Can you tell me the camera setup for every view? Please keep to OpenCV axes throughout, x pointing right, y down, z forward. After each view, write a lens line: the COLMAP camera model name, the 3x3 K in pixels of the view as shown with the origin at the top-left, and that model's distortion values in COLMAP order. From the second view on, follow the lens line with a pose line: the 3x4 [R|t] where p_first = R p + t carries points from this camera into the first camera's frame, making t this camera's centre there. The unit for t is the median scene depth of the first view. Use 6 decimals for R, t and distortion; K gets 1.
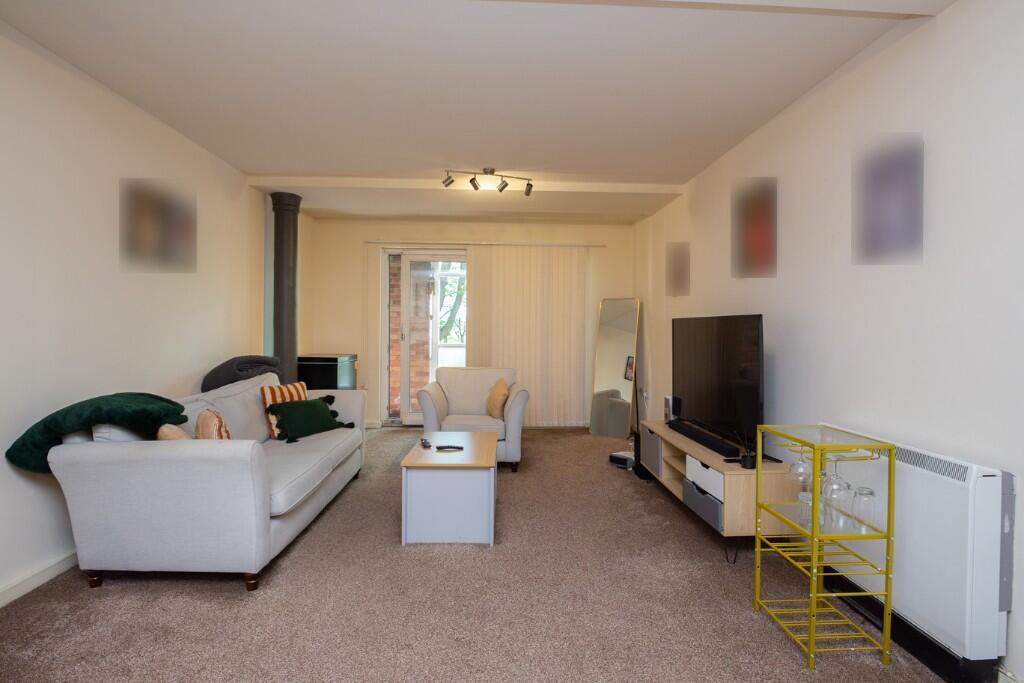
lens RADIAL K [[509.5, 0, 512.7], [0, 509.5, 329.2], [0, 0, 1]] dist [-0.027601, -0.002966]
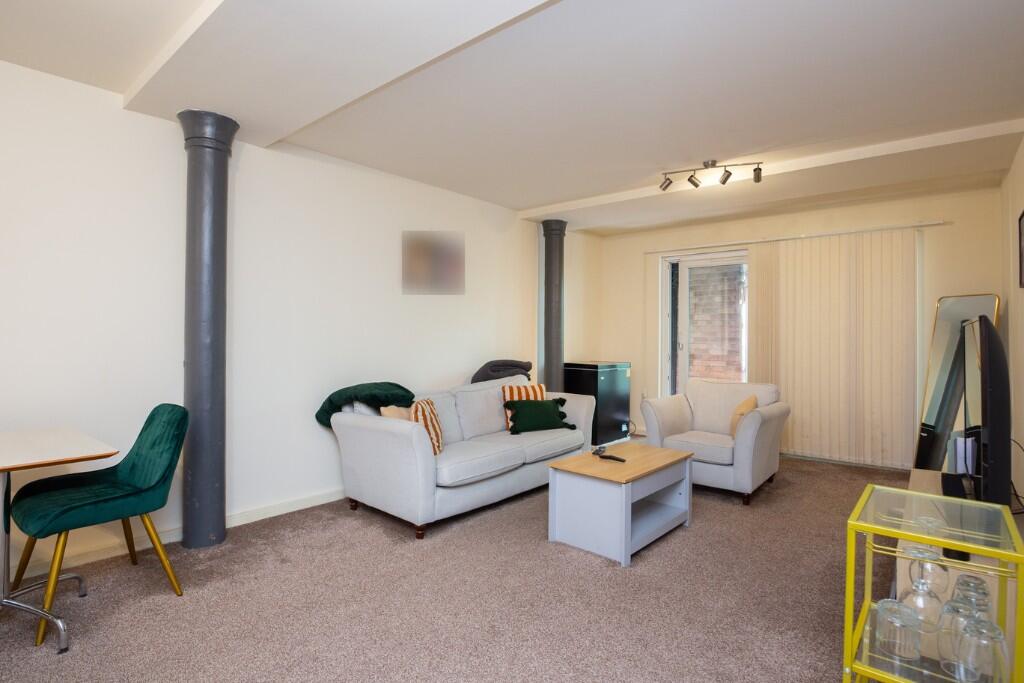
lens RADIAL K [[509.5, 0, 512.7], [0, 509.5, 329.2], [0, 0, 1]] dist [-0.027601, -0.002966]
pose [[0.736597, -0.009507, -0.676265, 0.322433], [-0.002103, 0.999864, -0.016347, -0.001425], [0.676329, 0.013463, 0.736477, 0.109262]]
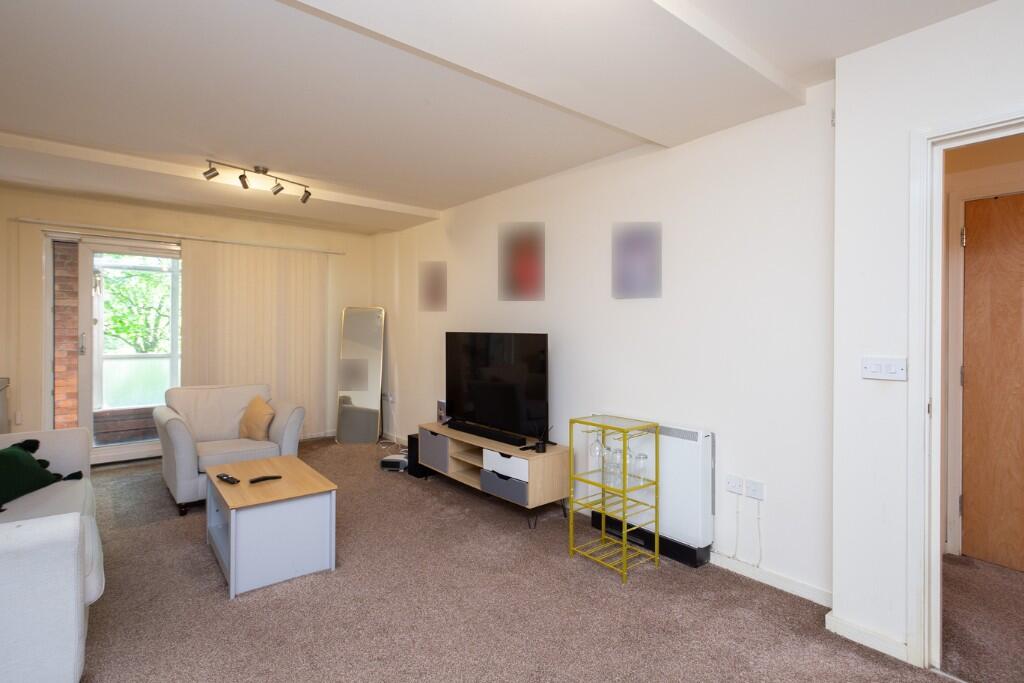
lens RADIAL K [[507.6, 0, 511.5], [0, 507.6, 332.4], [0, 0, 1]] dist [0.002237, -0.000478]
pose [[0.799815, -0.007204, 0.600203, -0.252182], [0.000327, 0.999933, 0.011566, -0.033227], [-0.600247, -0.009055, 0.799764, 0.003125]]
